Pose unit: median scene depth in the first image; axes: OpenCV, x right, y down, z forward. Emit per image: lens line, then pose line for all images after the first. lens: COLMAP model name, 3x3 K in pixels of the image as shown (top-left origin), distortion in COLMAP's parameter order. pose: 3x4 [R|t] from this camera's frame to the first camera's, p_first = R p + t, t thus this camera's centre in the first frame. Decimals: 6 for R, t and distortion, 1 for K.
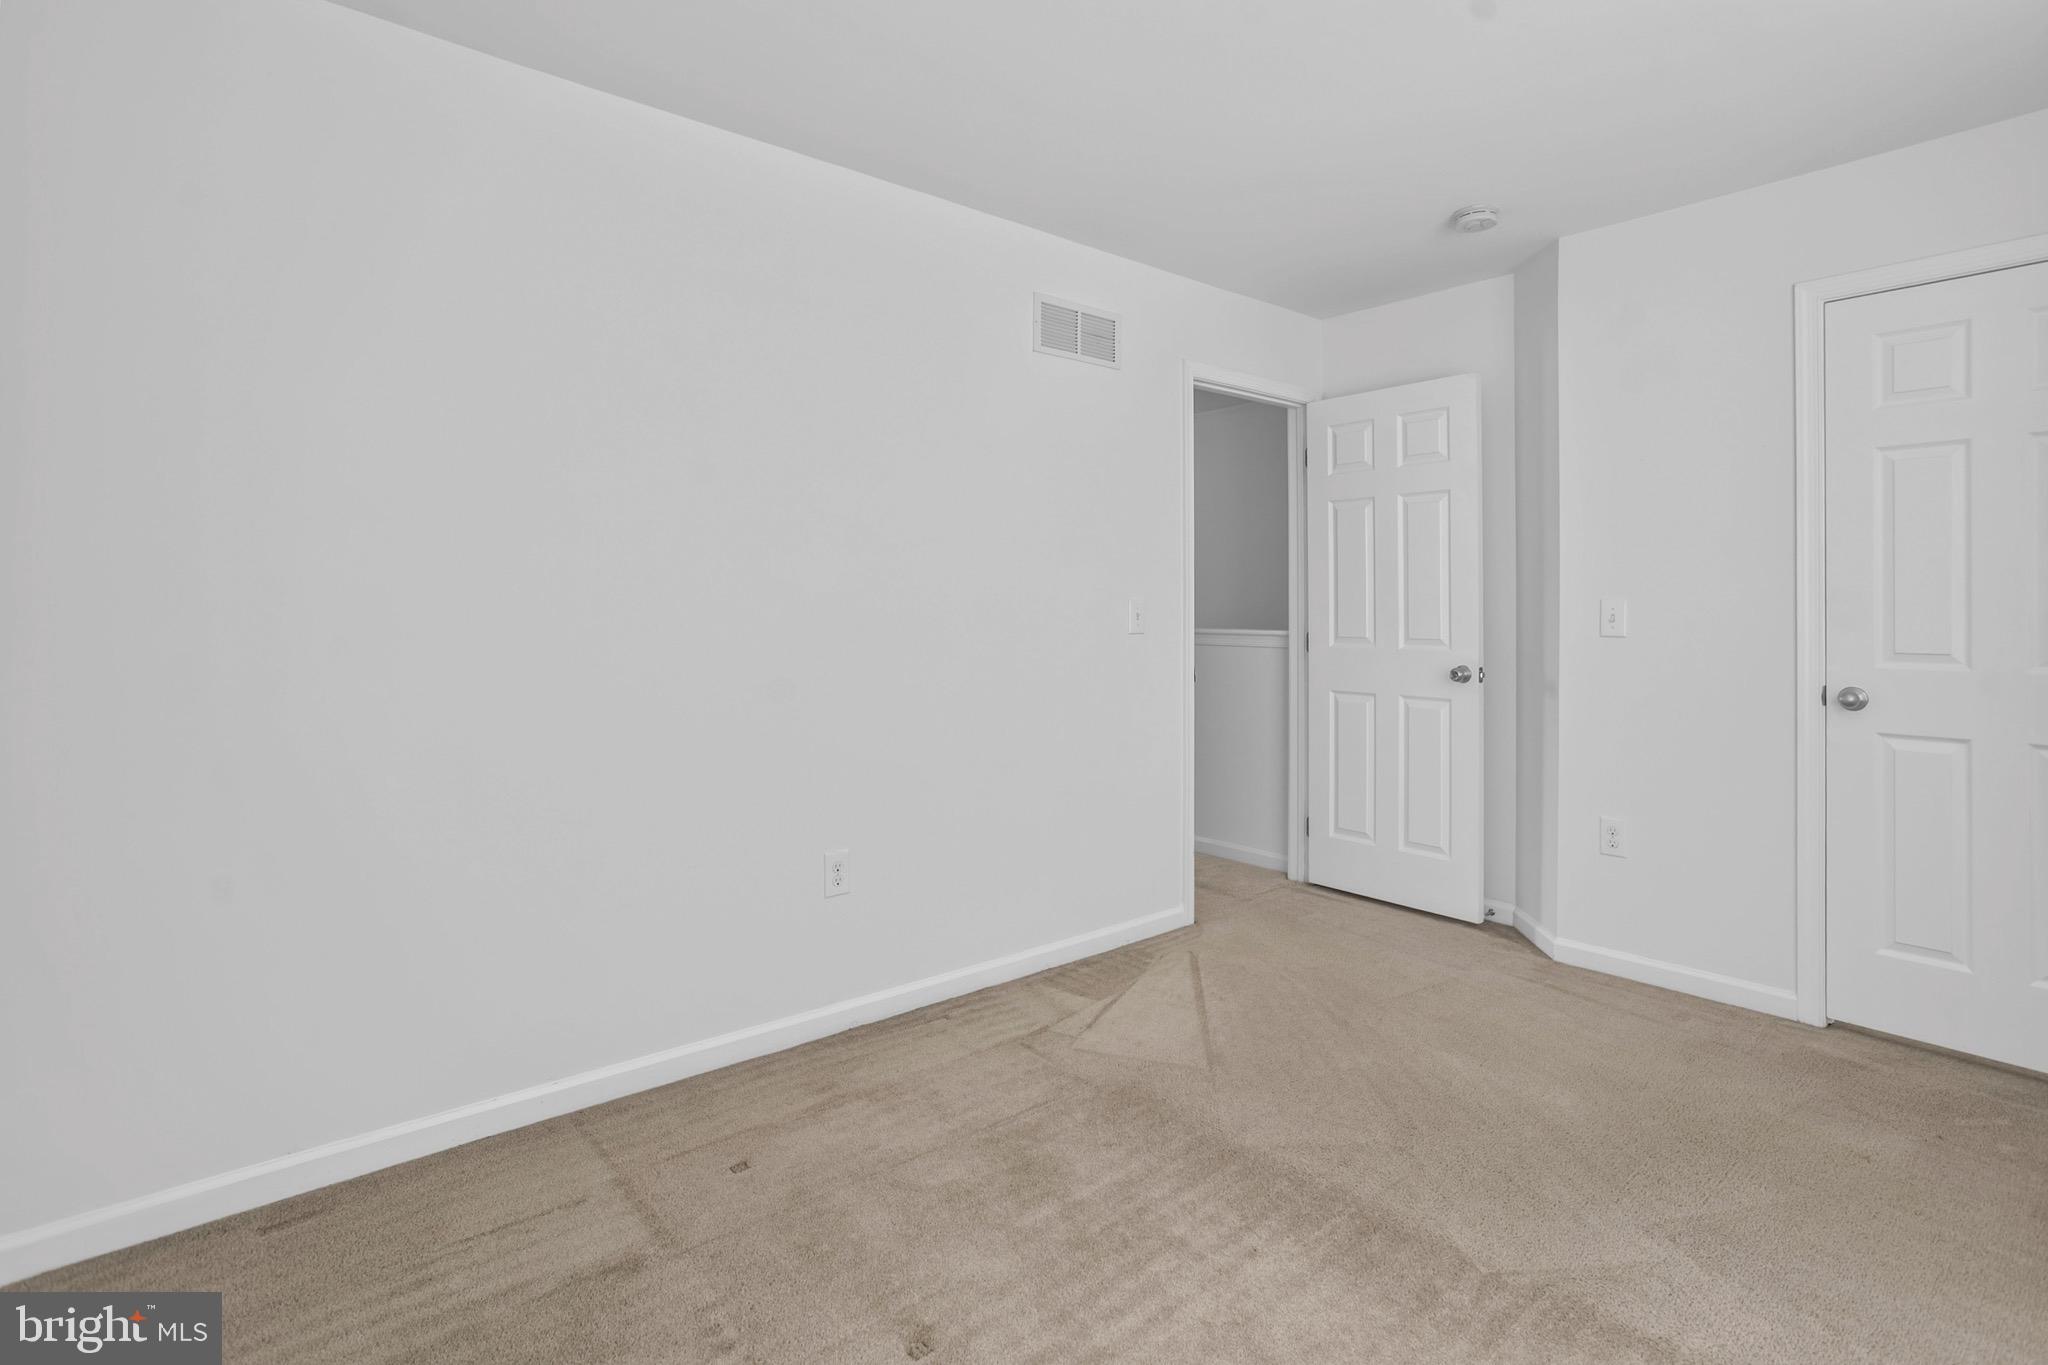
lens RADIAL K [[1074.4, 0, 1022.9], [0, 1074.4, 610.2], [0, 0, 1]] dist [-0.057189, 0.038385]
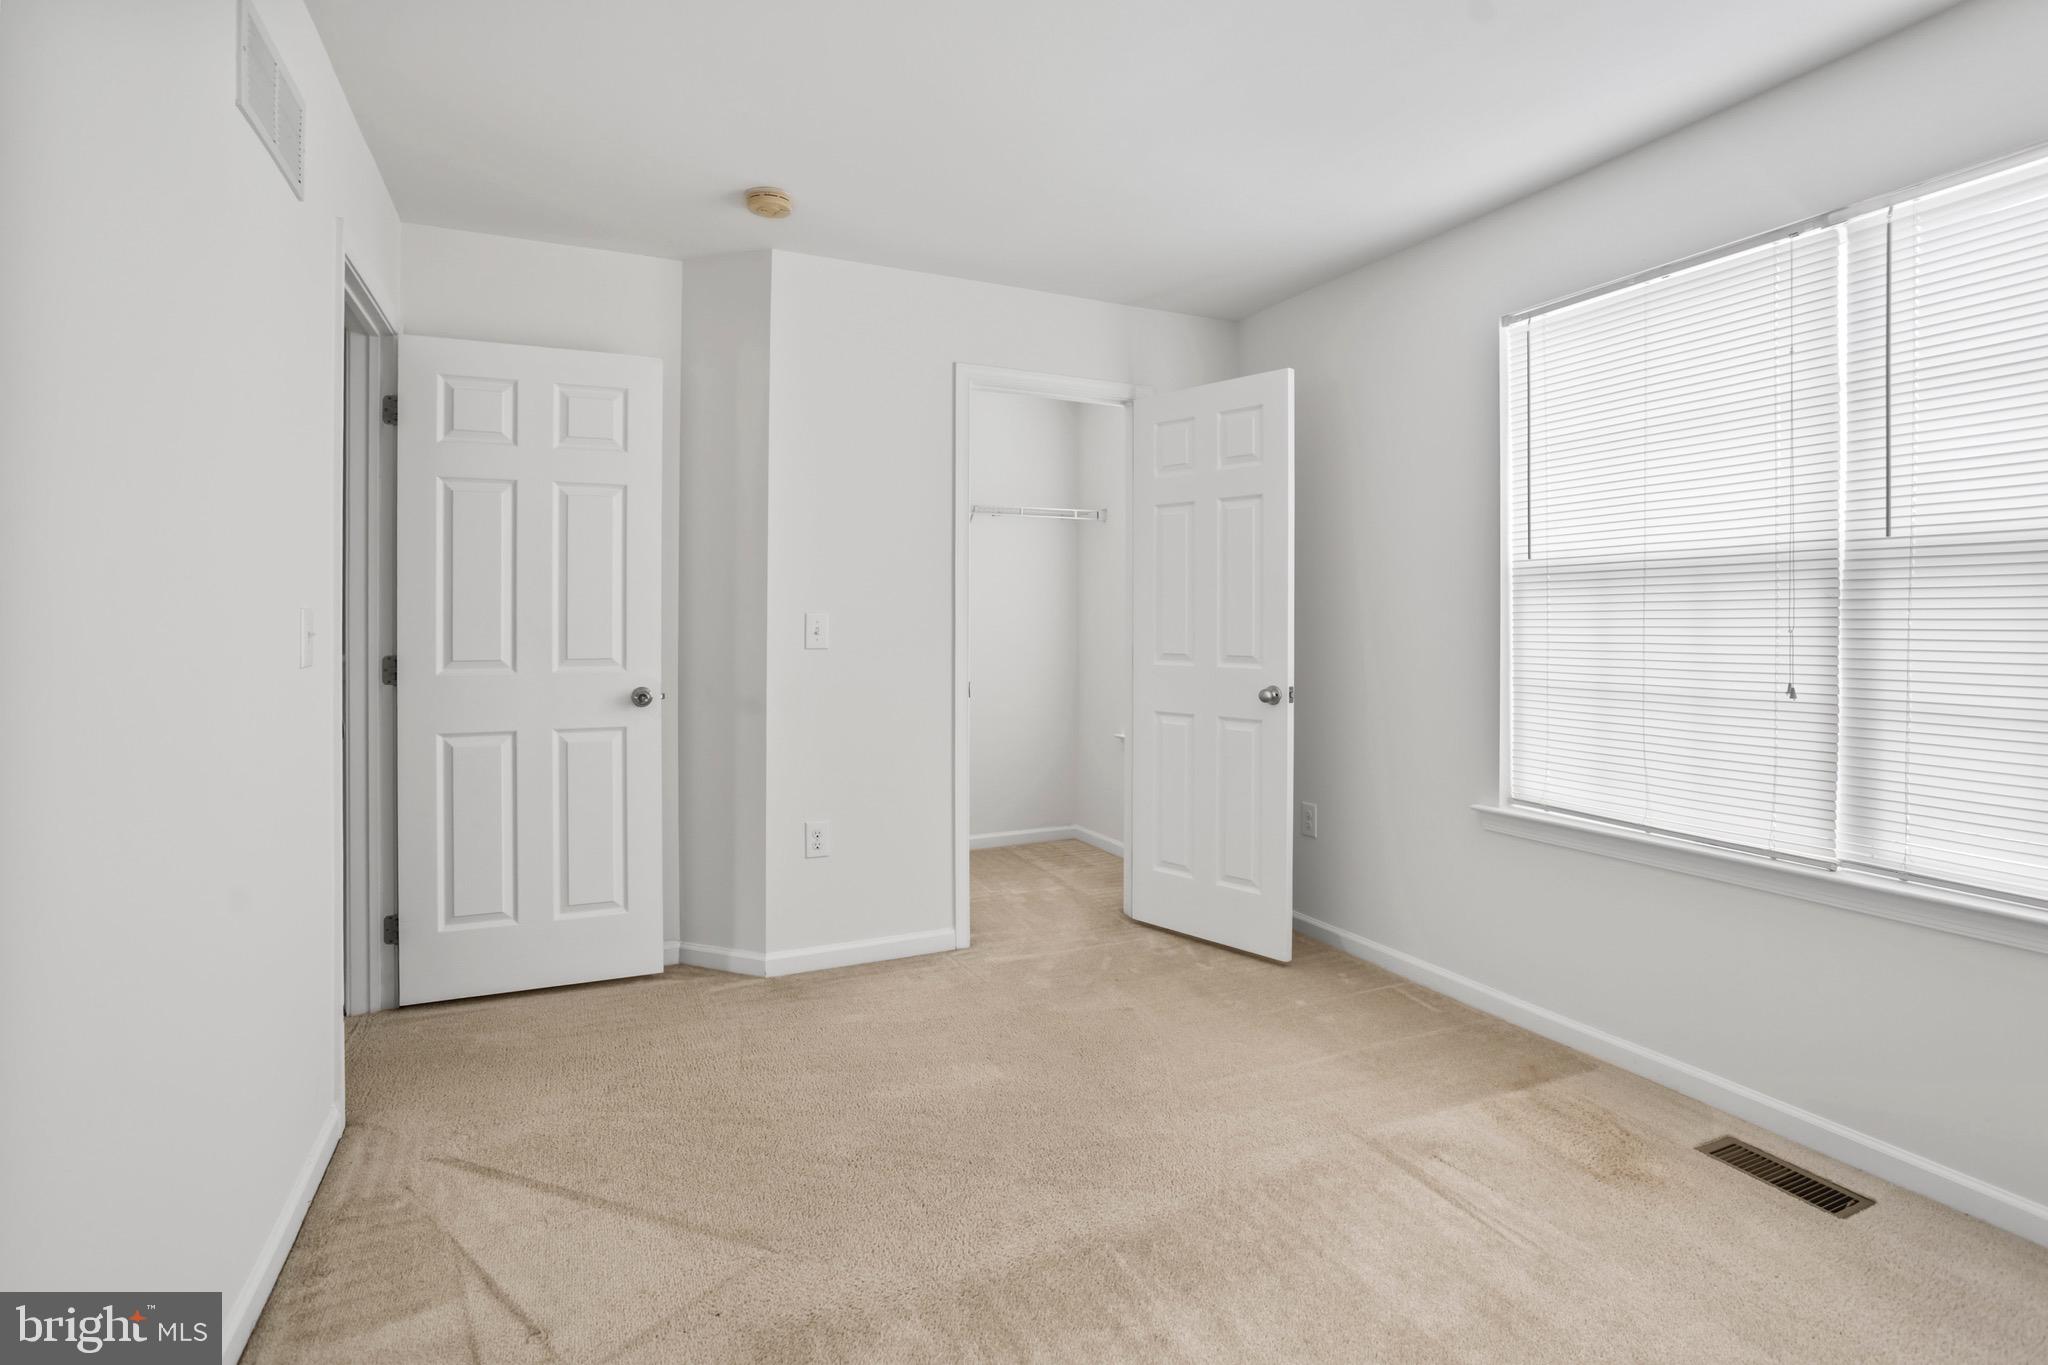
lens RADIAL K [[1036.2, 0, 1041.7], [0, 1036.2, 627.3], [0, 0, 1]] dist [-0.047210, 0.027216]
pose [[0.214445, -0.006867, 0.976712, -0.376894], [0.003468, 0.999974, 0.006269, -0.001961], [-0.976730, 0.002043, 0.214463, 0.535328]]
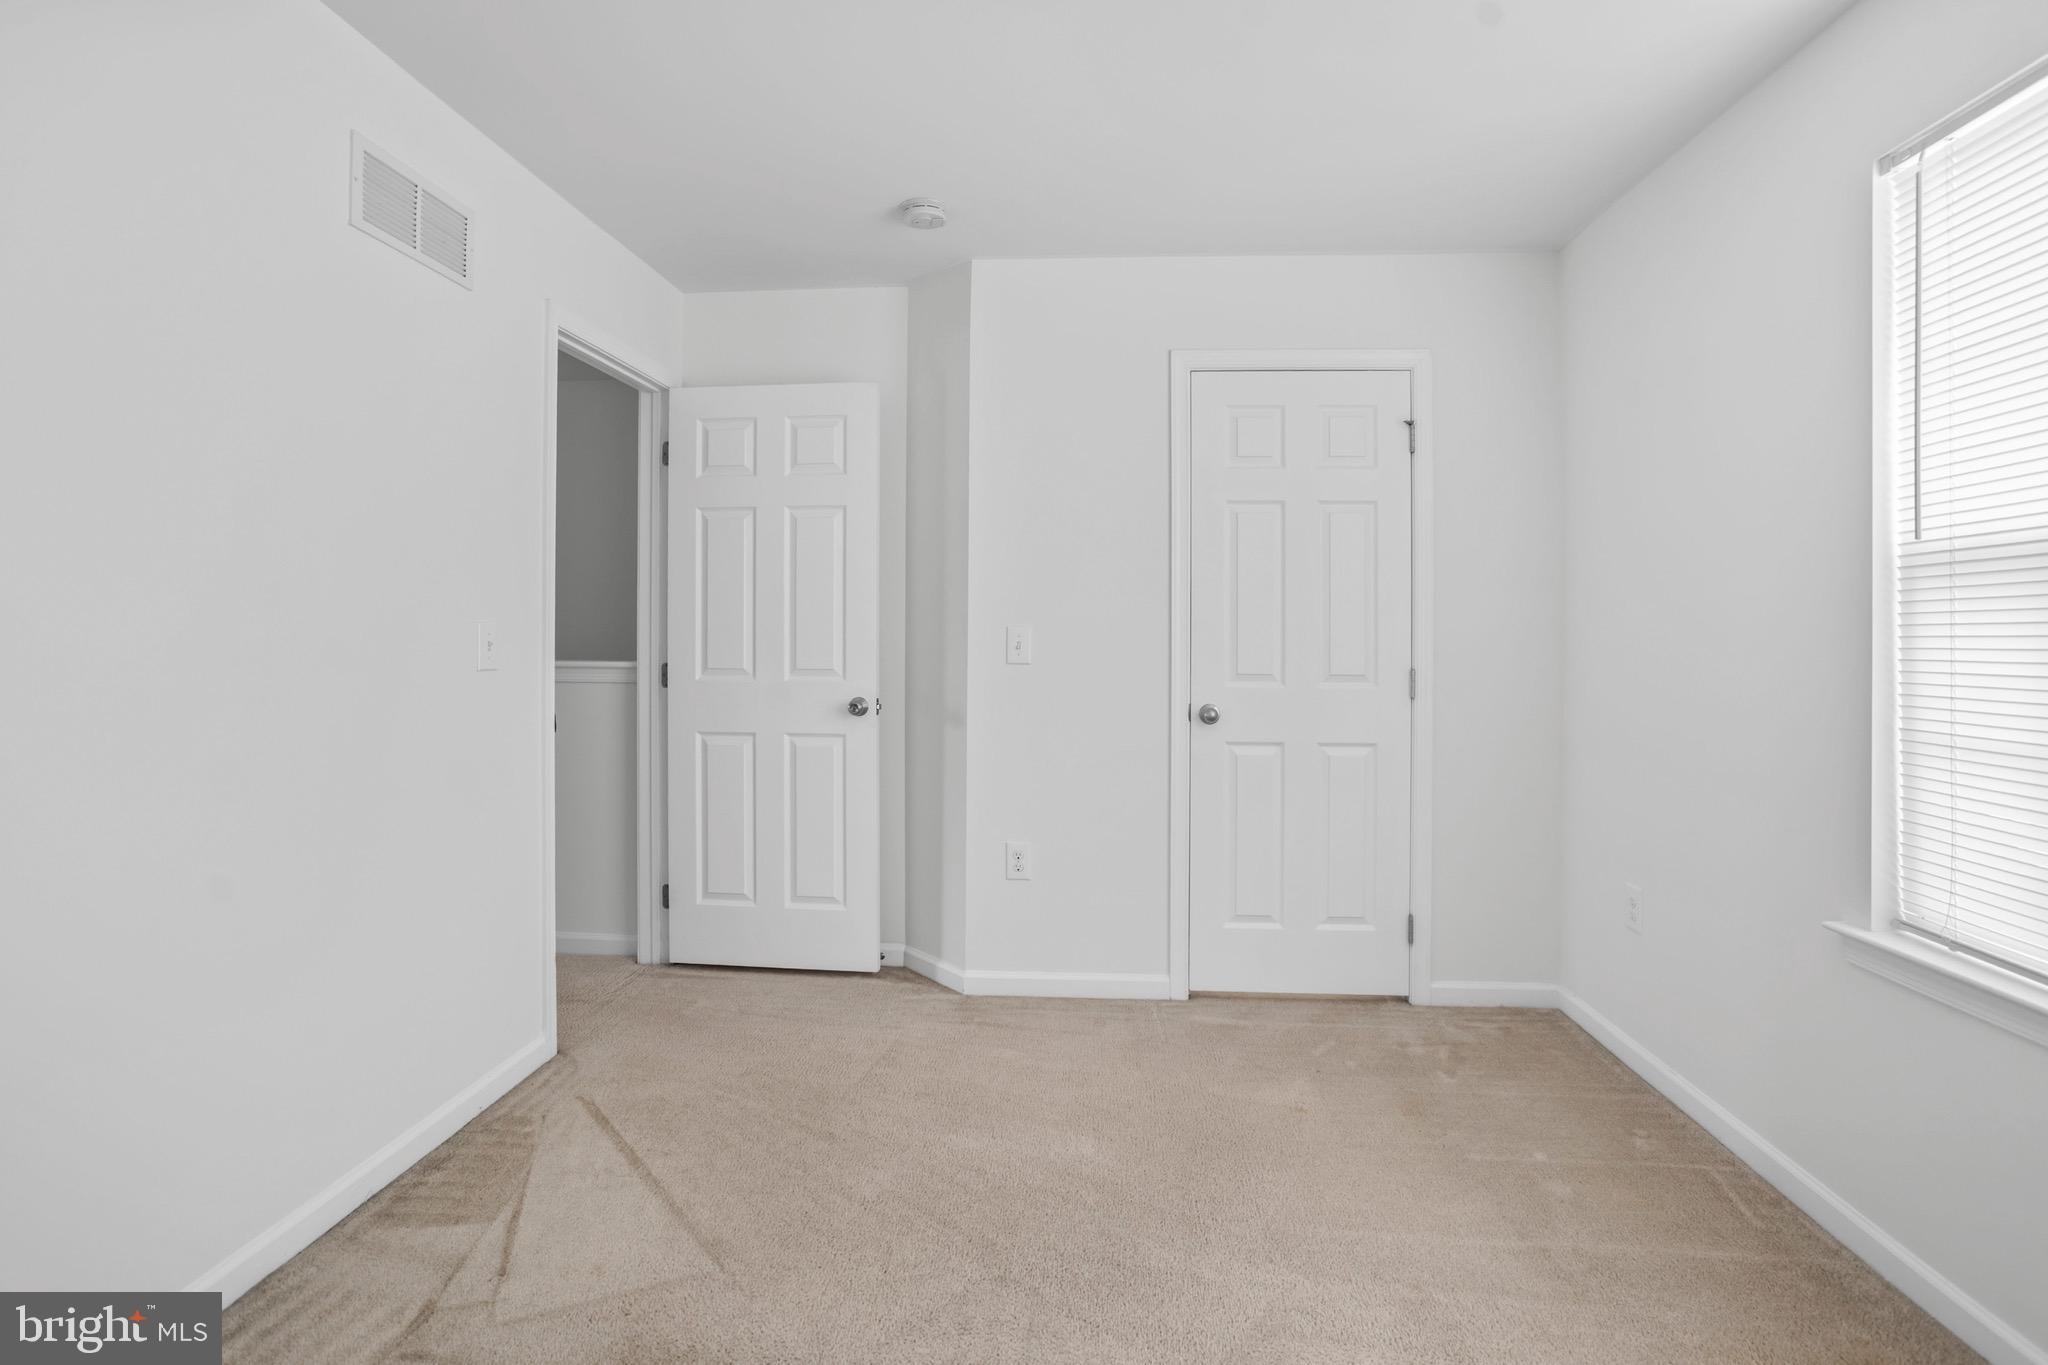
lens RADIAL K [[1036.5, 0, 1034.8], [0, 1036.5, 638.2], [0, 0, 1]] dist [-0.052837, 0.032982]
pose [[0.682390, 0.001196, 0.730988, -0.150948], [-0.002278, 0.999997, 0.000490, -0.000177], [-0.730985, -0.002000, 0.682391, 0.296538]]
